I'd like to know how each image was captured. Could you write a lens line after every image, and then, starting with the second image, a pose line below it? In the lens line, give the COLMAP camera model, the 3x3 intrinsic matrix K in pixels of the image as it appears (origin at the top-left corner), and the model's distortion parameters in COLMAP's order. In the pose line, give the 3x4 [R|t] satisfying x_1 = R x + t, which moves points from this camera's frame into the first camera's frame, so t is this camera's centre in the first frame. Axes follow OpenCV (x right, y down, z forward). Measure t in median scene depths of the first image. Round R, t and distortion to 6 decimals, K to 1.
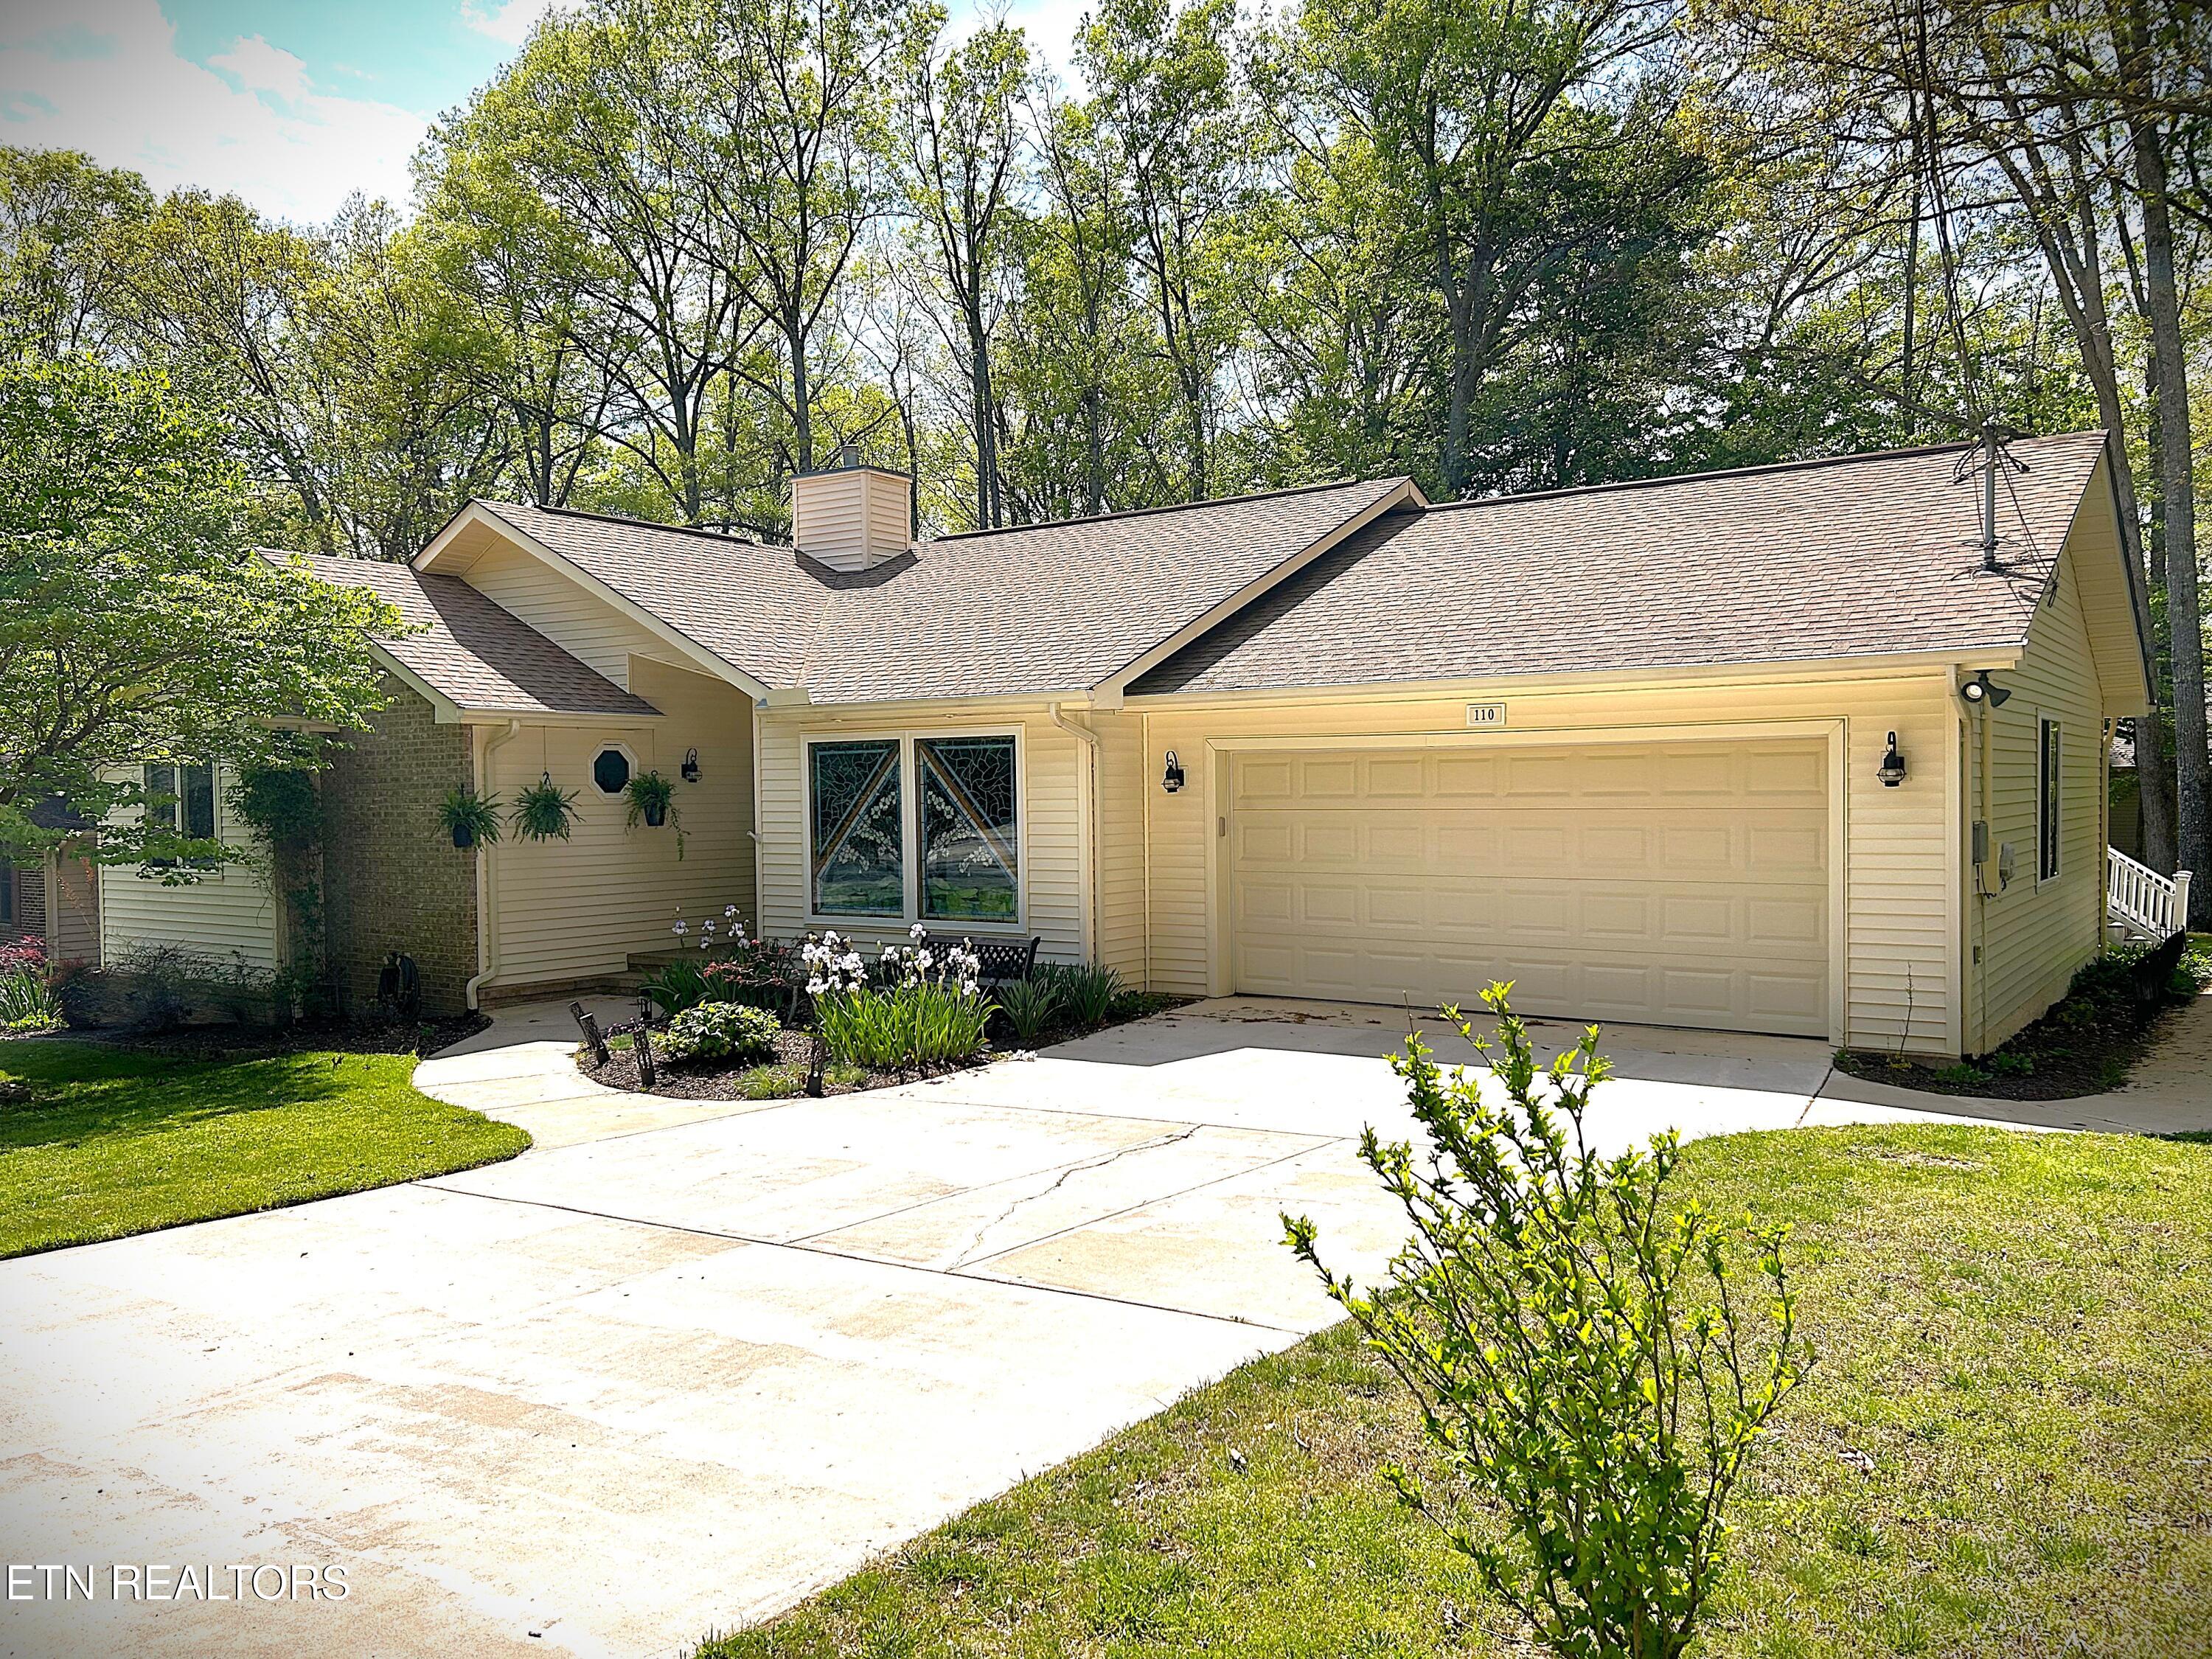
lens RADIAL K [[1739.0, 0, 1097.1], [0, 1739.0, 837.3], [0, 0, 1]] dist [0.074030, -0.015551]
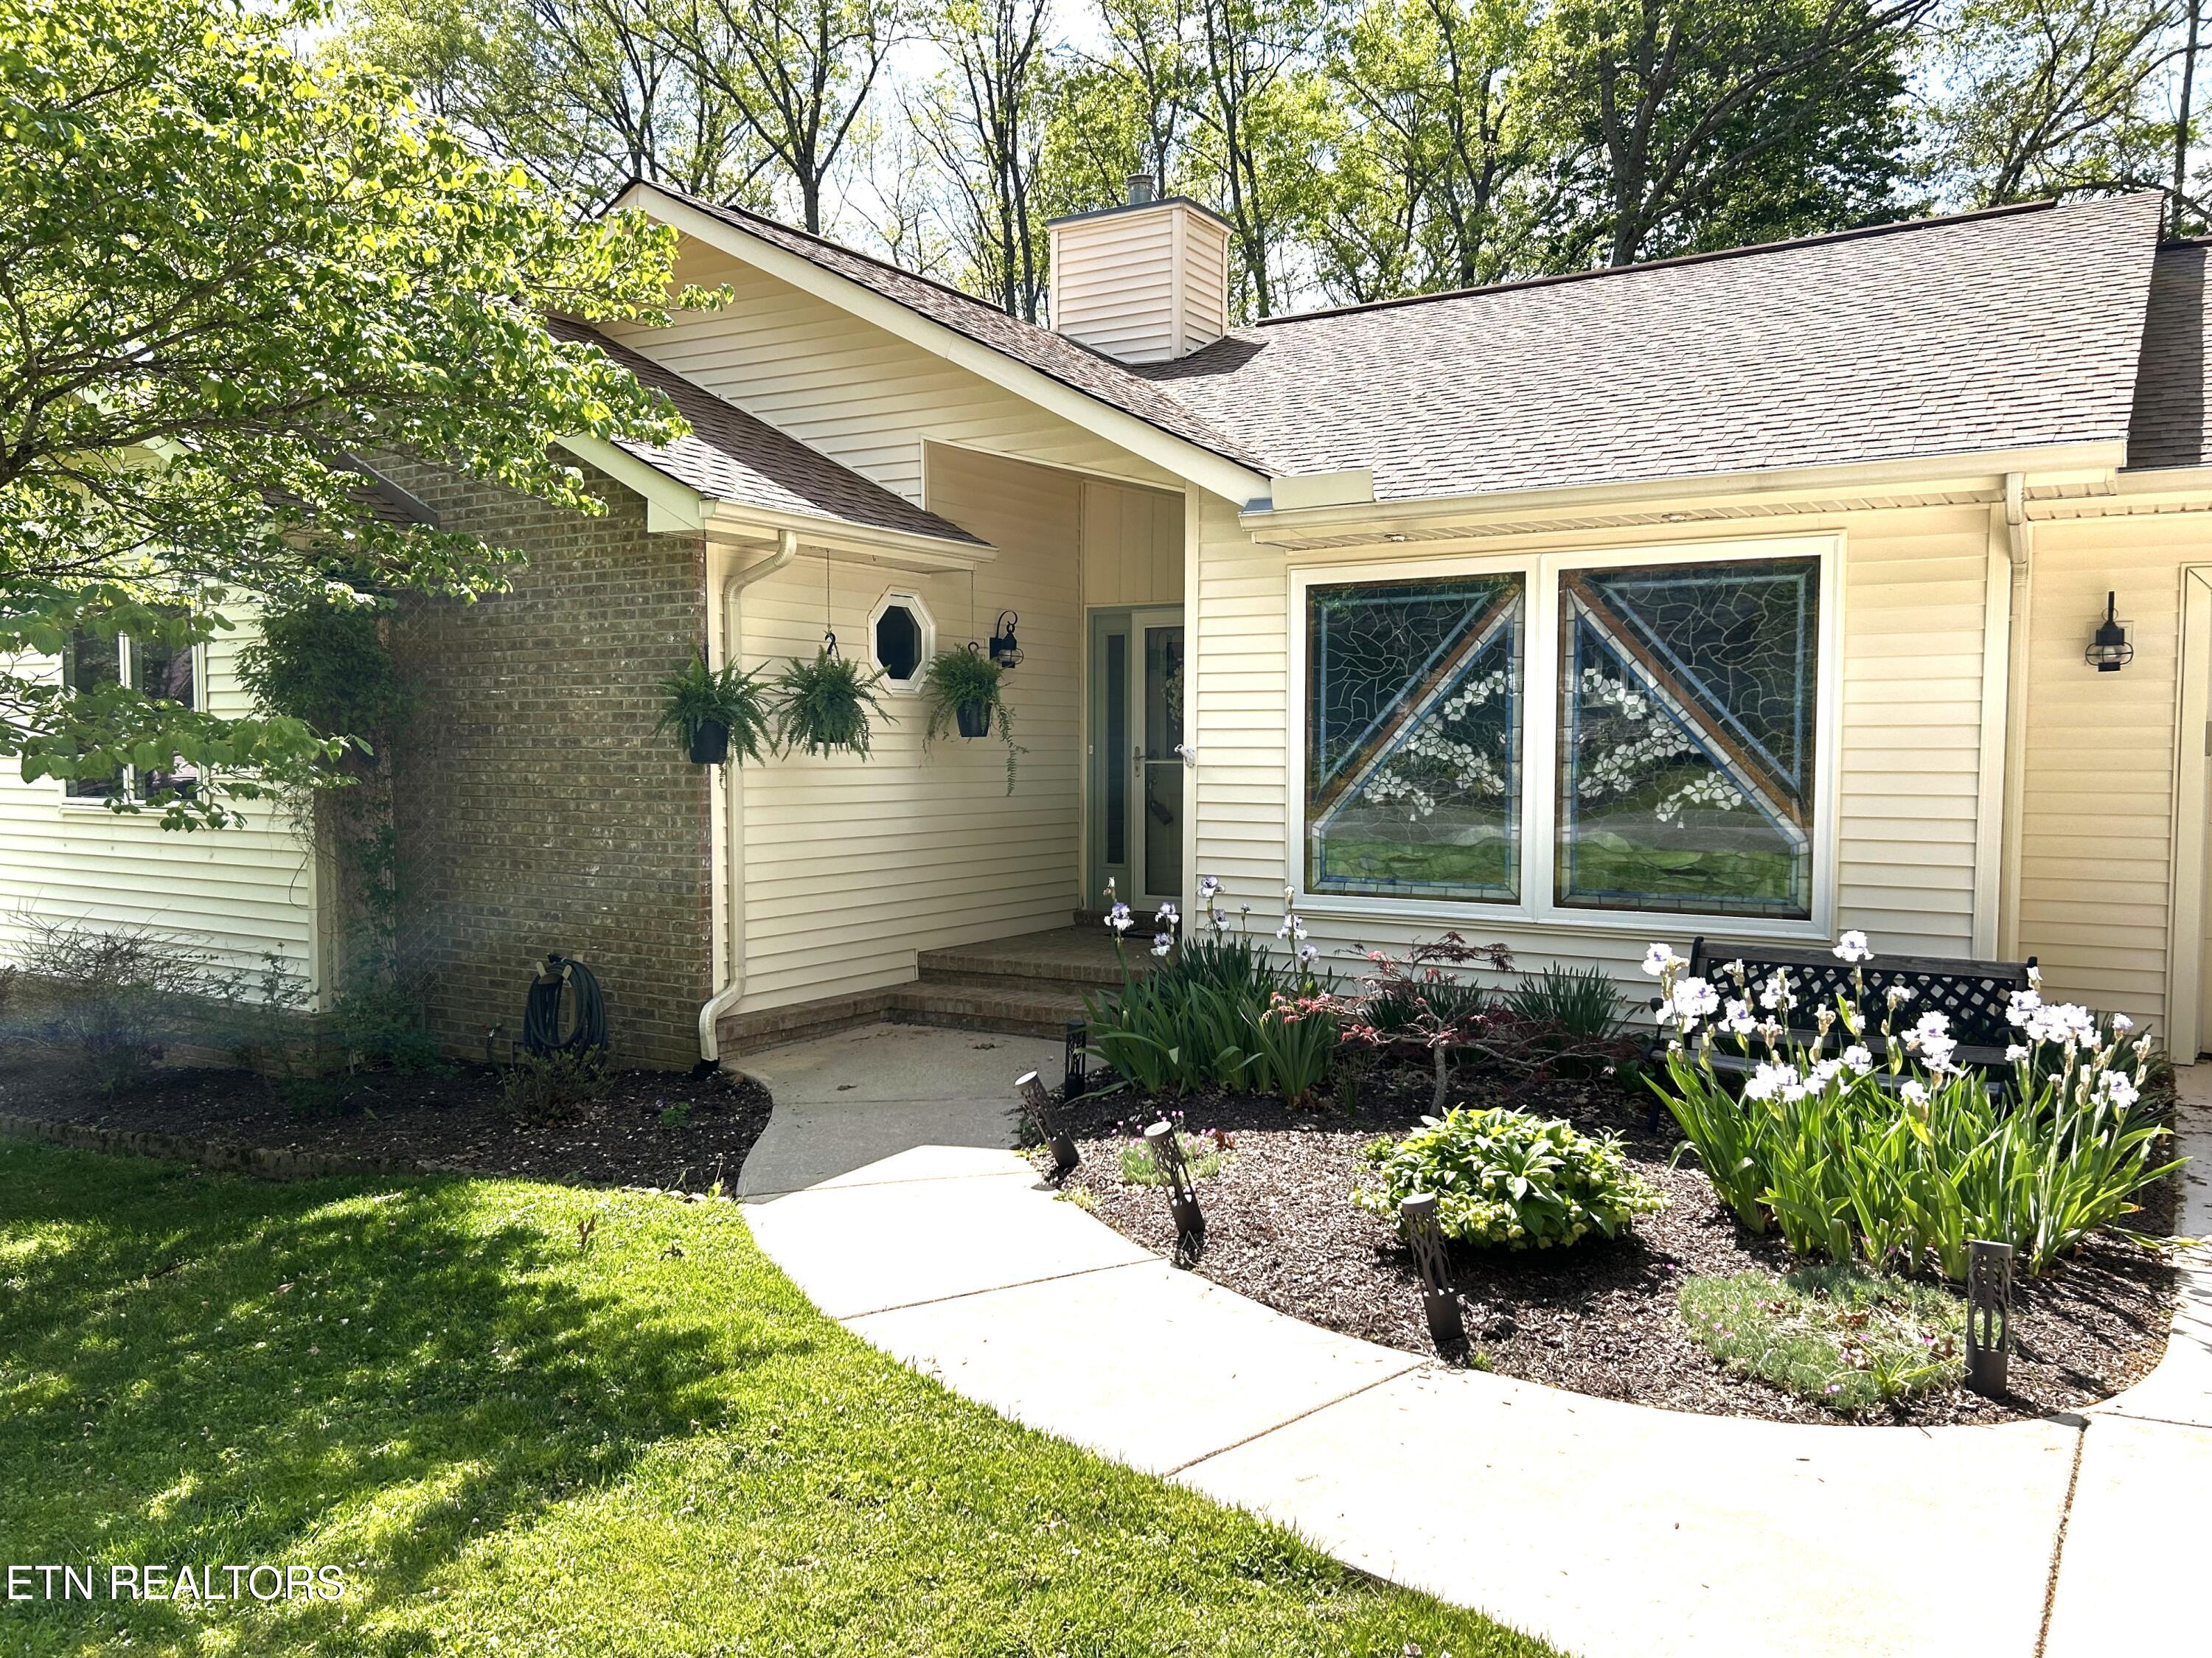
lens RADIAL K [[1738.8, 0, 1119.8], [0, 1738.8, 830.4], [0, 0, 1]] dist [0.074030, -0.015551]
pose [[0.997031, 0.008751, 0.076503, -0.267718], [-0.010566, 0.999671, 0.023355, 0.012026], [-0.076273, -0.024094, 0.996796, 0.443901]]
